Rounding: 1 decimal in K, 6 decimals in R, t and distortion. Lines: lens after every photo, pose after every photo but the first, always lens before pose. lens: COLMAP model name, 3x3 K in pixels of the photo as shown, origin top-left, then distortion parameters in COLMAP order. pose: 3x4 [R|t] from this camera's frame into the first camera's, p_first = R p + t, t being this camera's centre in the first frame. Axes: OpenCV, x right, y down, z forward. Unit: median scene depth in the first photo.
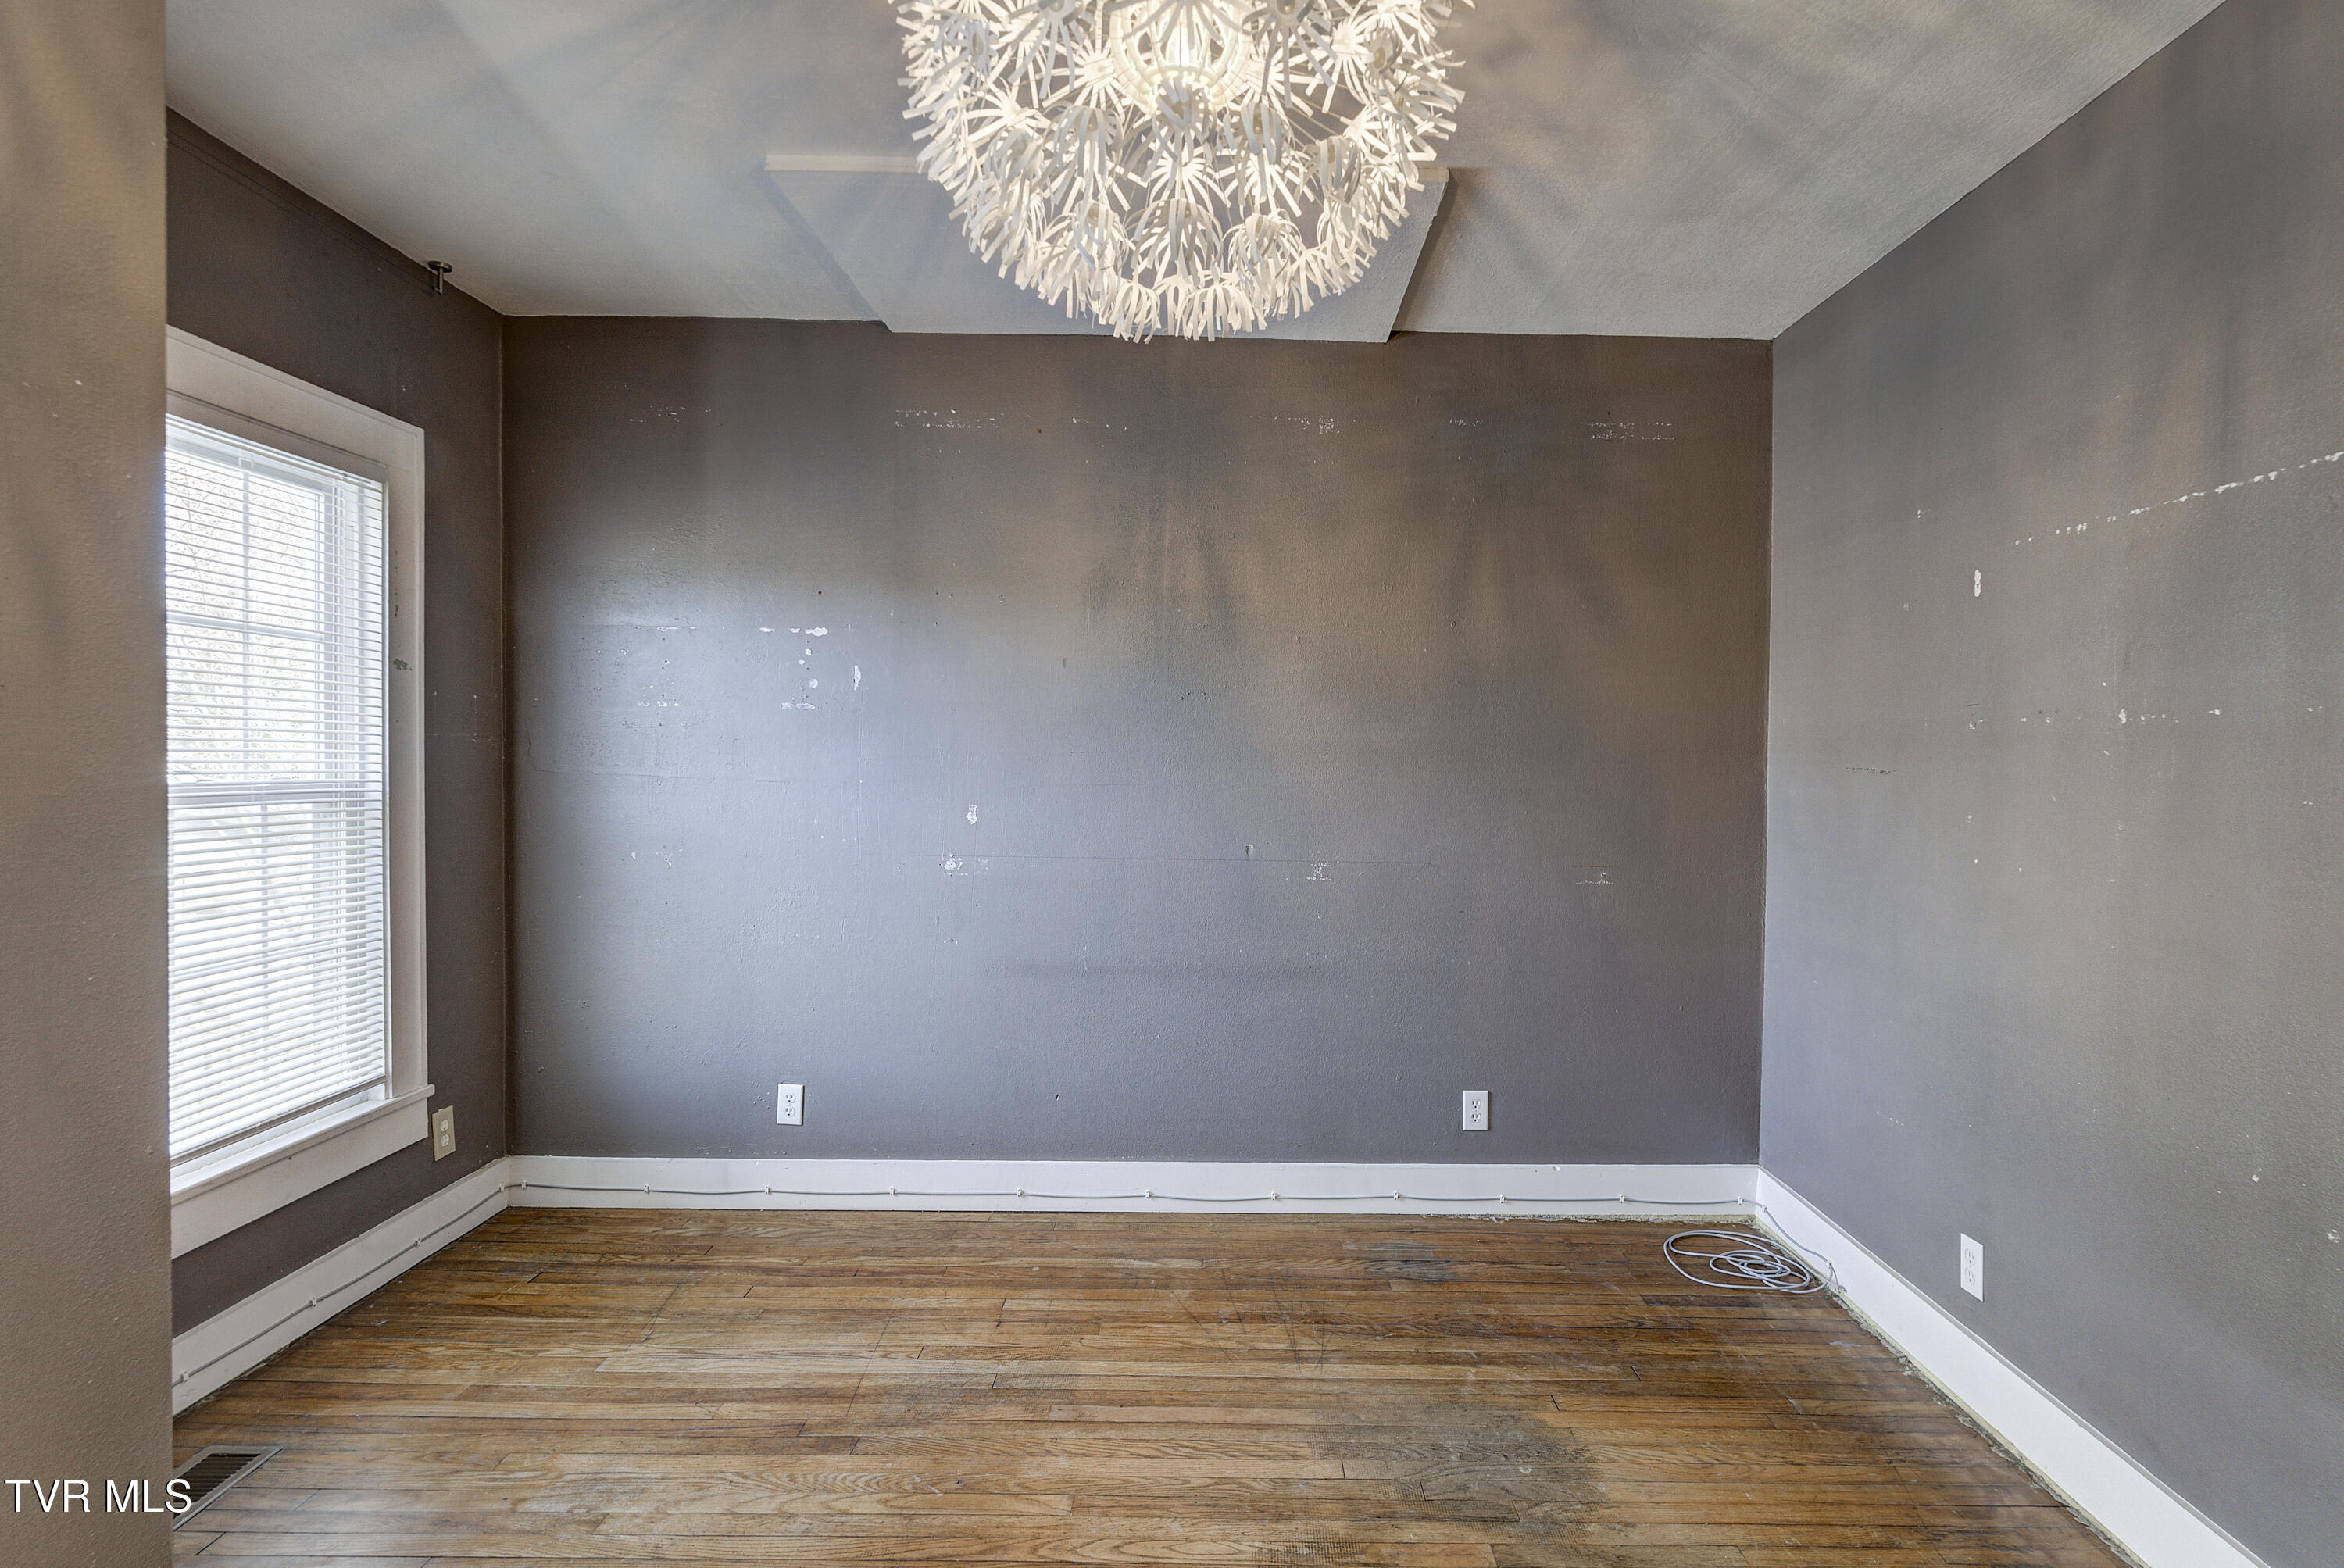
lens RADIAL K [[1168.9, 0, 1177.6], [0, 1168.9, 770.7], [0, 0, 1]] dist [-0.009235, -0.000929]
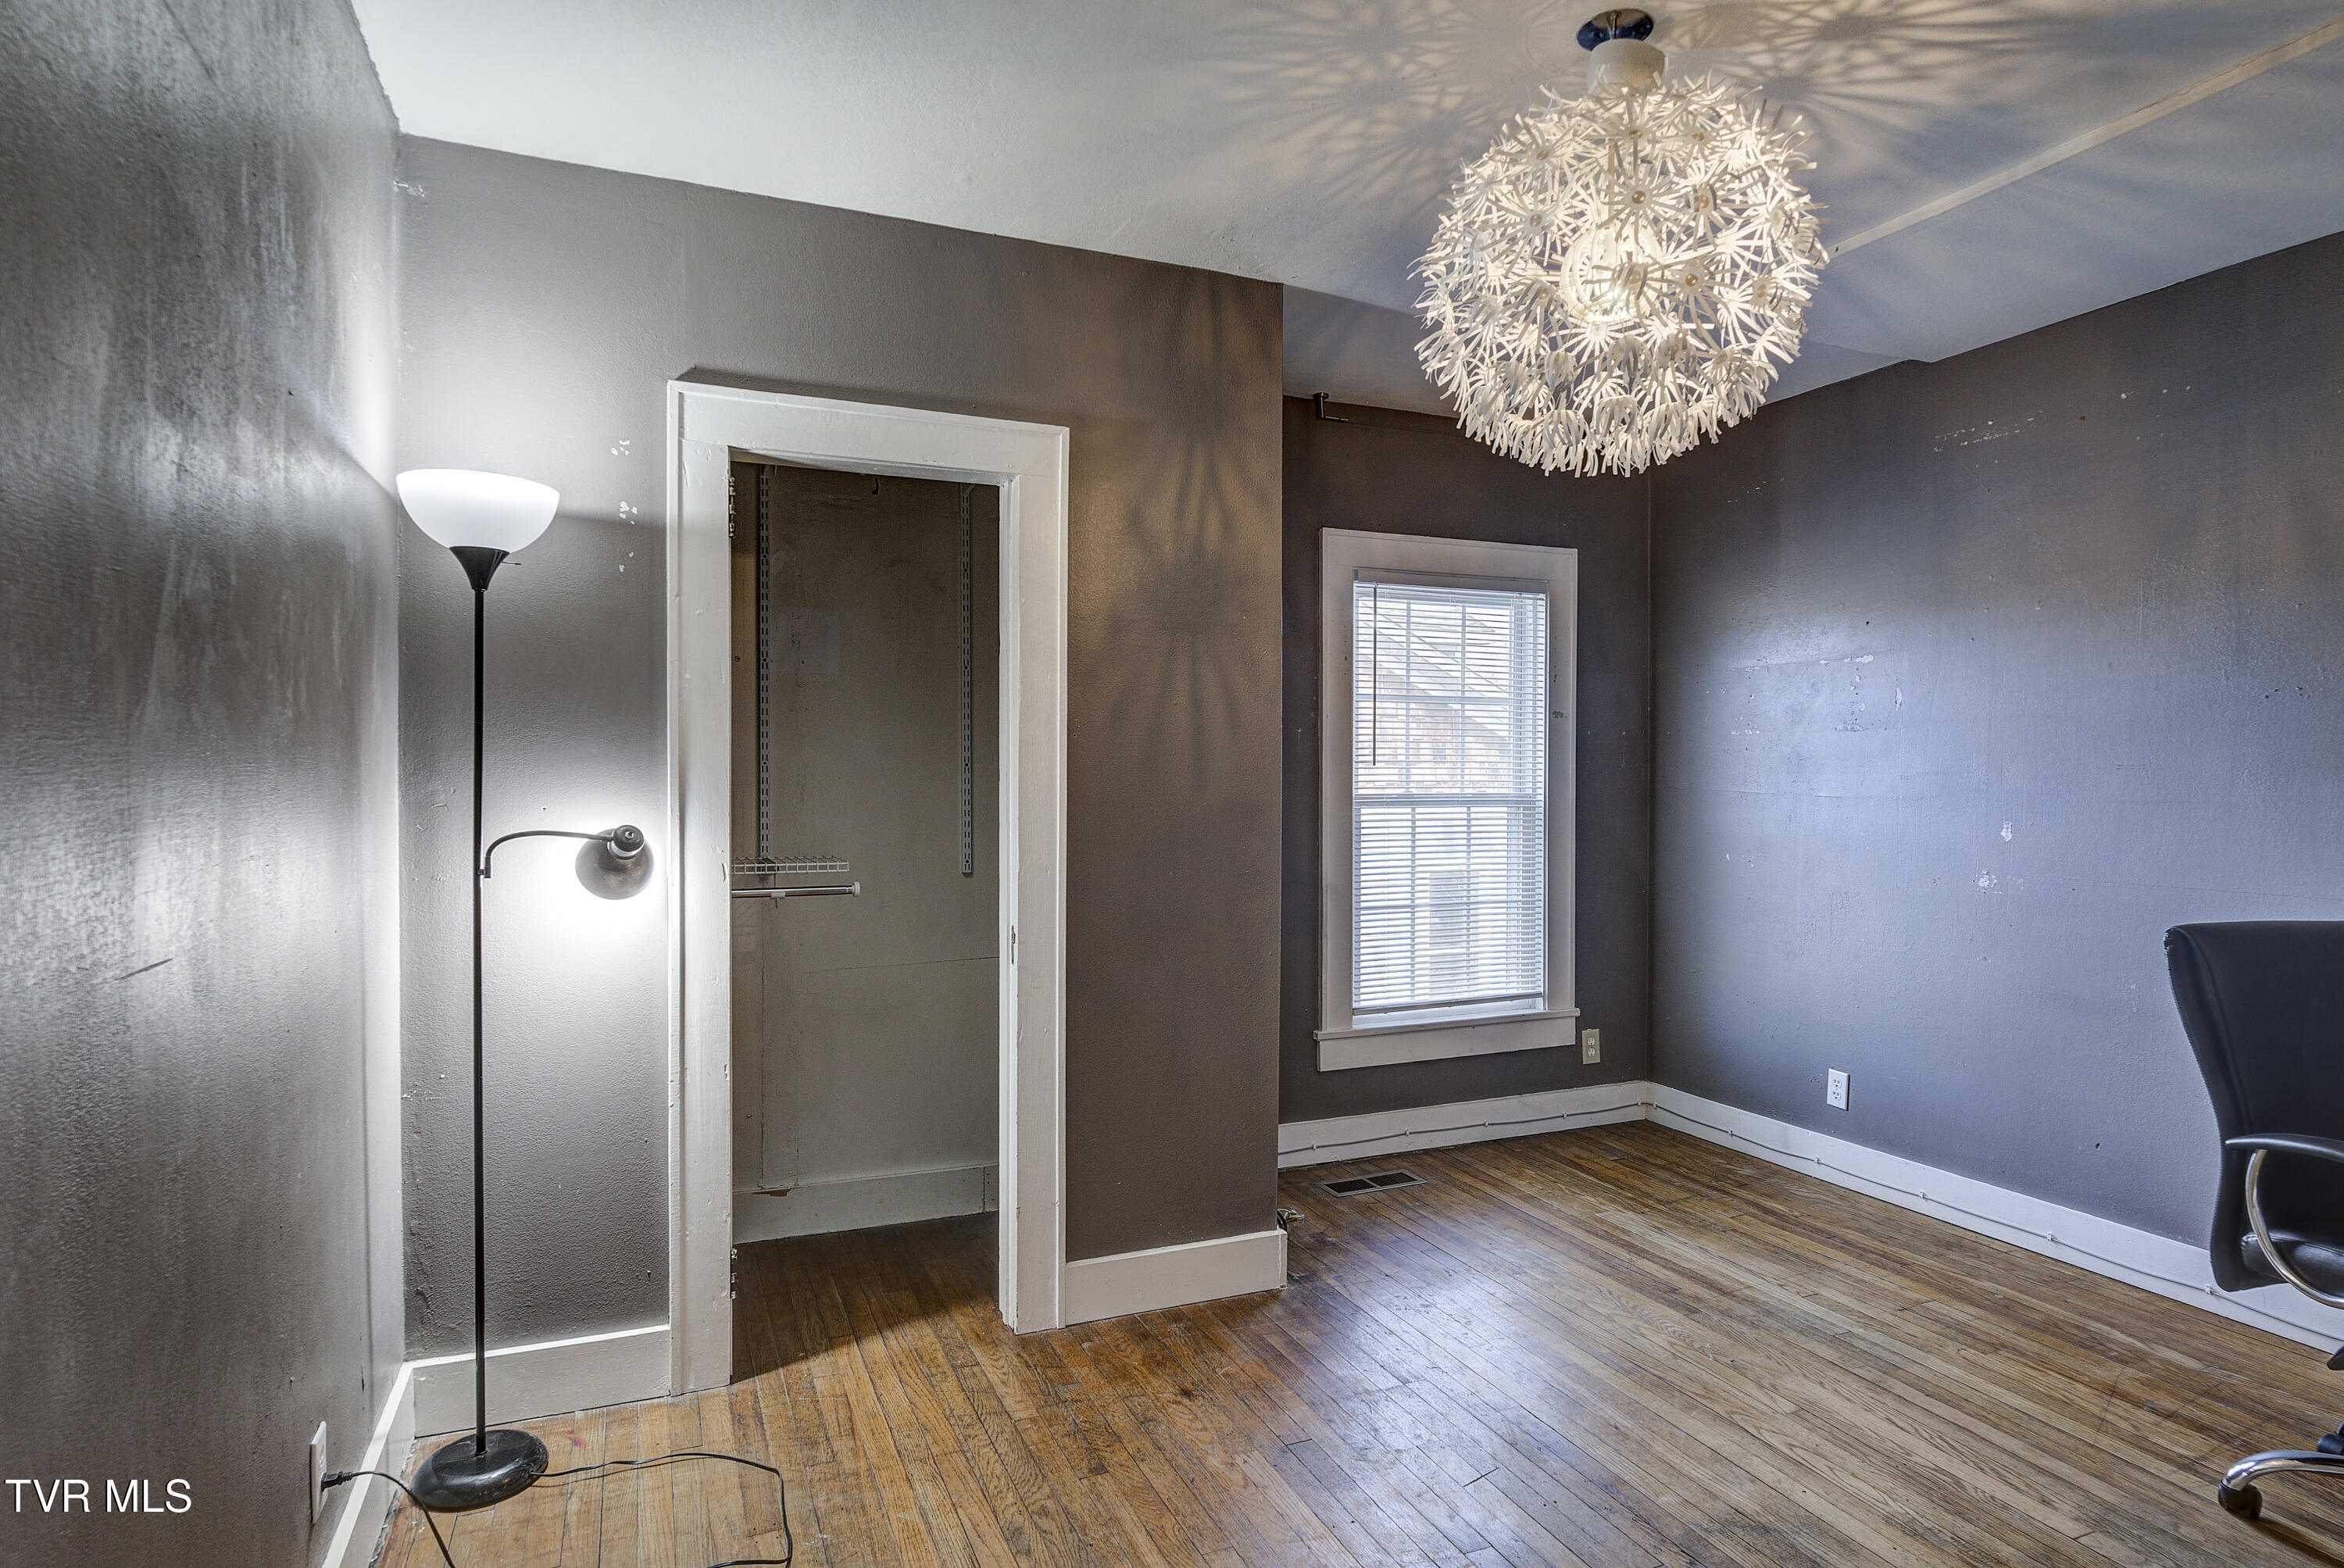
lens RADIAL K [[1218.4, 0, 1164.4], [0, 1218.4, 755.7], [0, 0, 1]] dist [-0.003776, 0.000109]
pose [[0.378118, -0.028401, -0.925322, 0.590857], [-0.006208, 0.999429, -0.033212, 0.014984], [0.925736, 0.018303, 0.377726, -0.036810]]
